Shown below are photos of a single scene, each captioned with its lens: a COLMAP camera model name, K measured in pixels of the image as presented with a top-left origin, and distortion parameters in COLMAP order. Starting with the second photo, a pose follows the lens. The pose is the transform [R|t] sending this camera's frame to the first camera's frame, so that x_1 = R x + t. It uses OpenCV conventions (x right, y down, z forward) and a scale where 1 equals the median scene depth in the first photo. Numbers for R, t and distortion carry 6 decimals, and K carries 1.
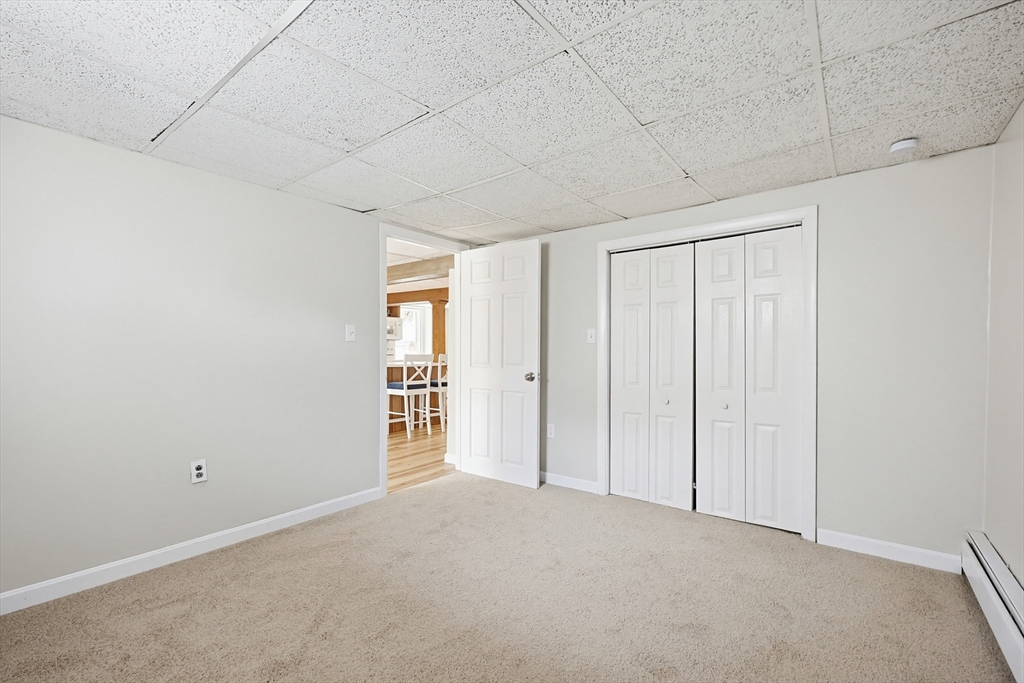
lens RADIAL K [[441.9, 0, 513.8], [0, 441.9, 355.3], [0, 0, 1]] dist [-0.000045, -0.000009]
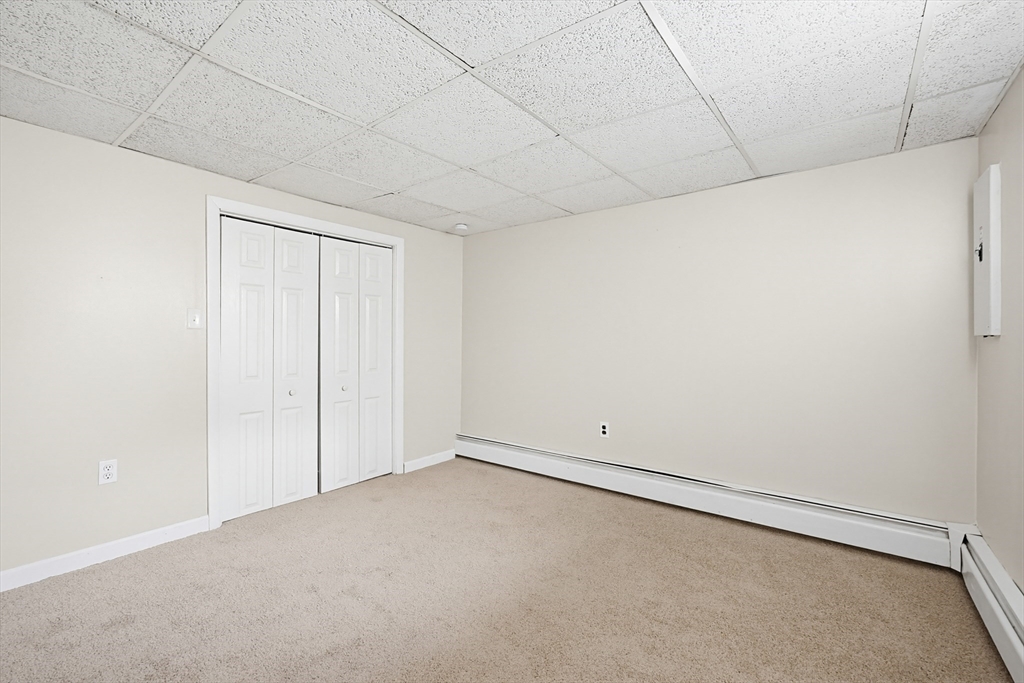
lens RADIAL K [[433.4, 0, 511.4], [0, 433.4, 335.5], [0, 0, 1]] dist [0.000565, 0.000043]
pose [[0.002696, 0.008792, 0.999958, -0.649601], [0.004895, 0.999949, -0.008805, -0.008277], [-0.999984, 0.004918, 0.002652, 0.575990]]
